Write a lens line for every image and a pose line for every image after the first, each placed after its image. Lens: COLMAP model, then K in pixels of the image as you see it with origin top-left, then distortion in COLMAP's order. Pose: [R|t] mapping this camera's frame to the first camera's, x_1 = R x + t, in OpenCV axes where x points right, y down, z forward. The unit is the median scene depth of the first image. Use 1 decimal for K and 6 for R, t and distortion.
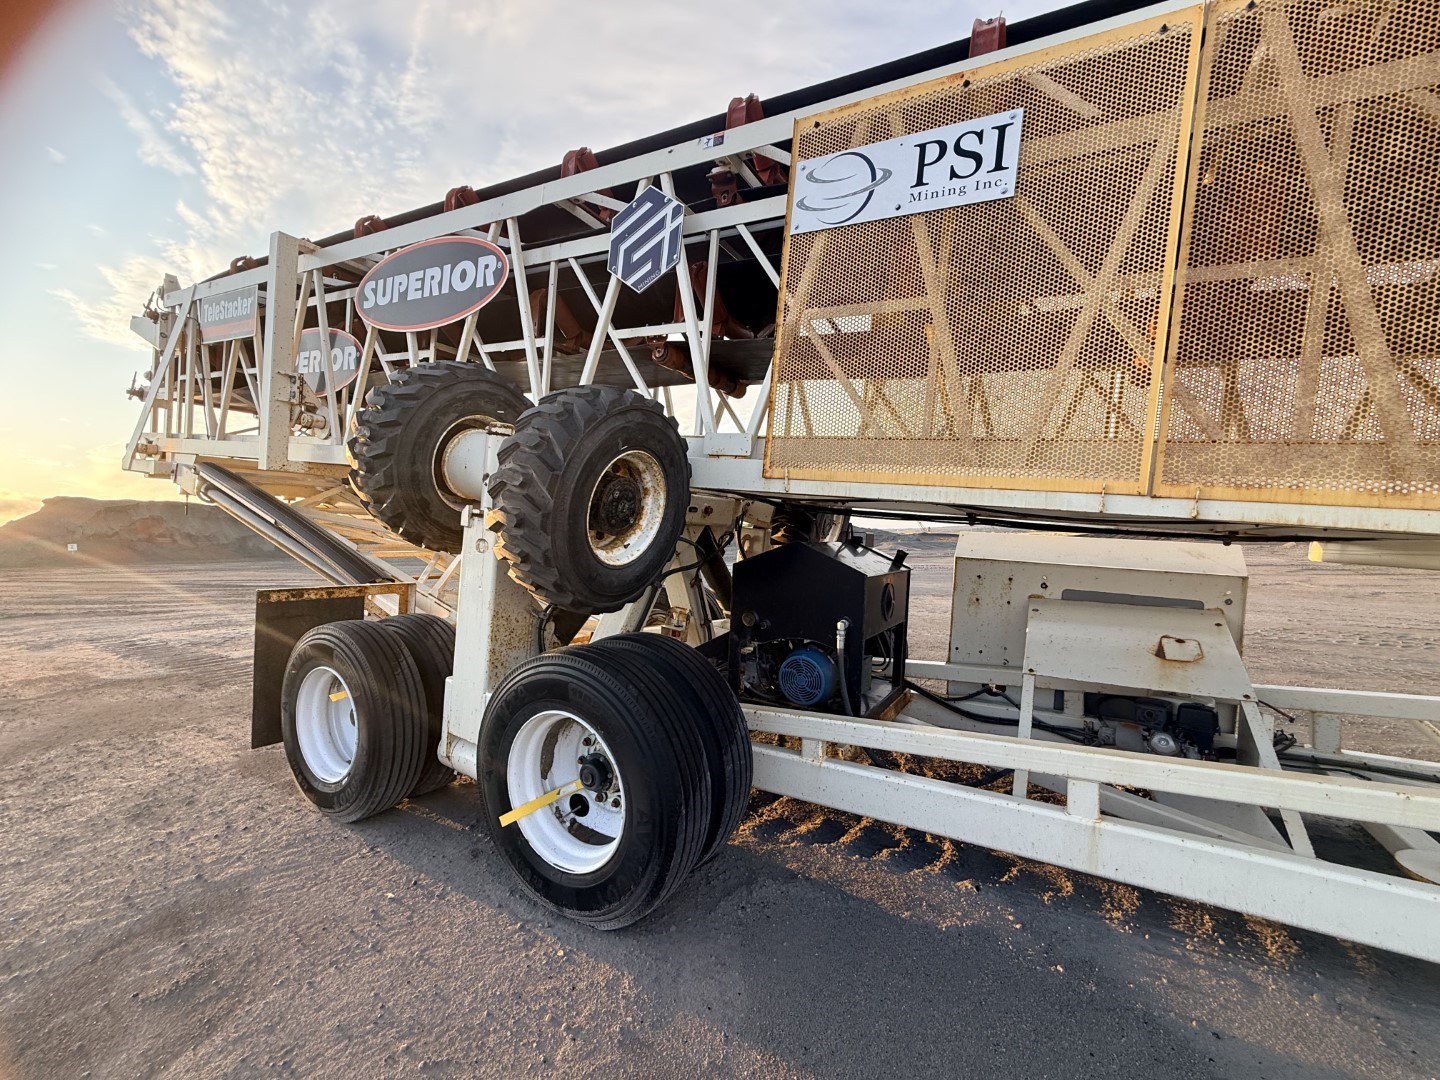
lens RADIAL K [[576.7, 0, 717.6], [0, 576.7, 538.9], [0, 0, 1]] dist [-0.001322, -0.000227]
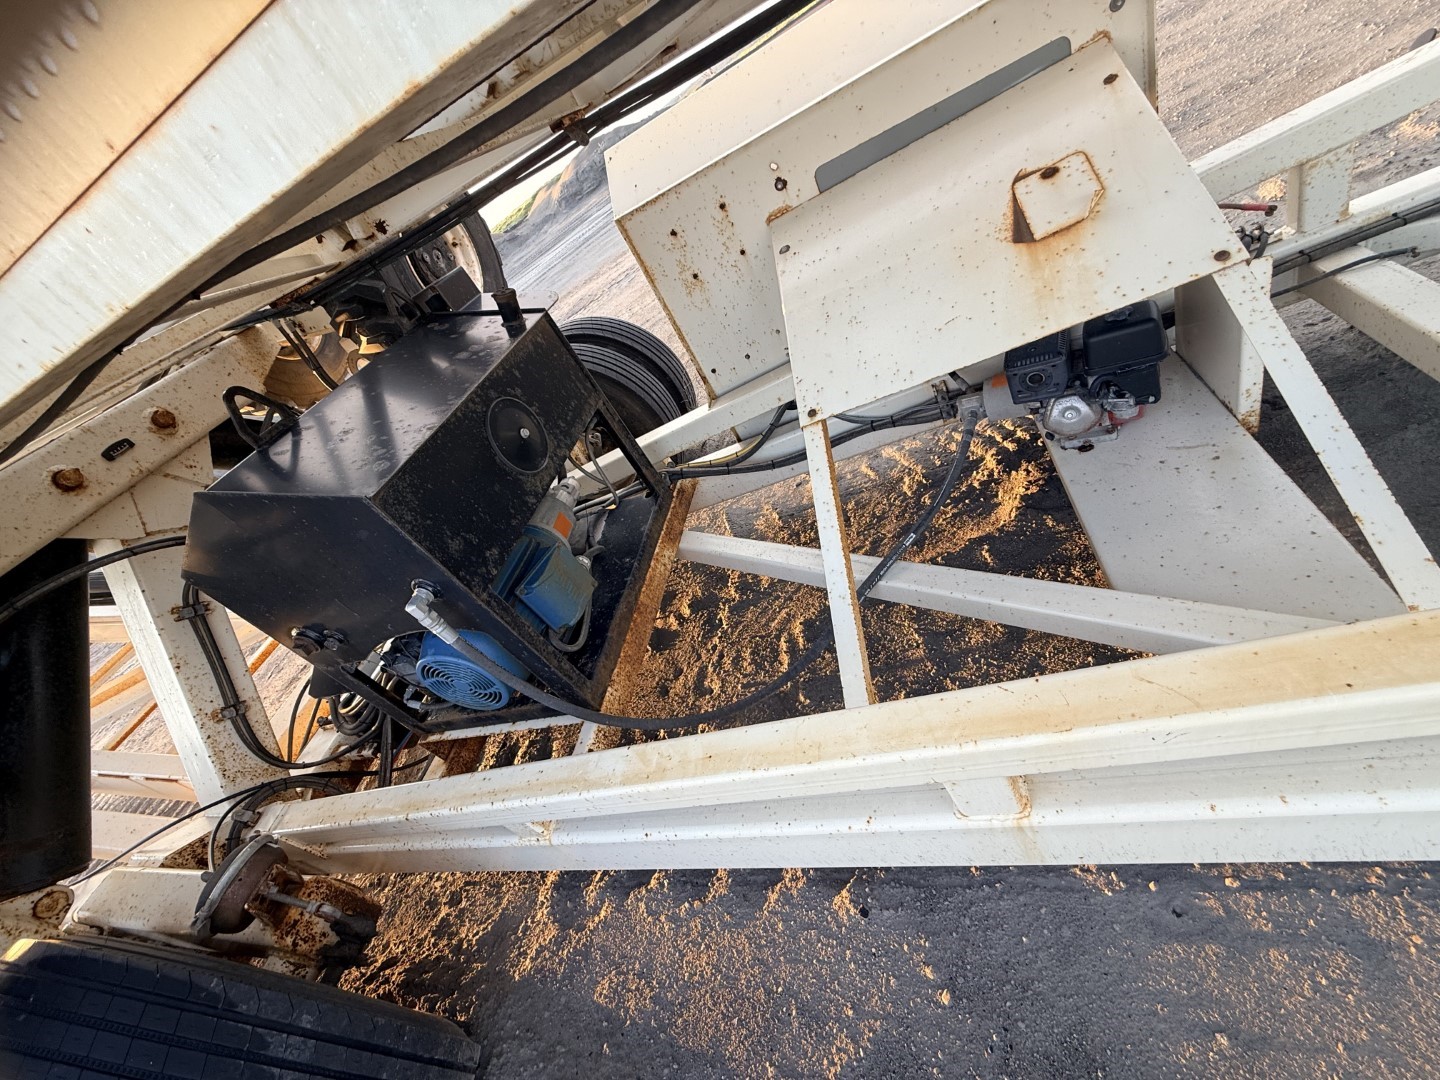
lens RADIAL K [[576.7, 0, 711.8], [0, 576.7, 540.1], [0, 0, 1]] dist [-0.001322, -0.000227]
pose [[0.809298, -0.586550, -0.031548, 0.427743], [0.509649, 0.674460, 0.534192, -0.007320], [-0.292053, -0.448399, 0.844774, 0.559877]]
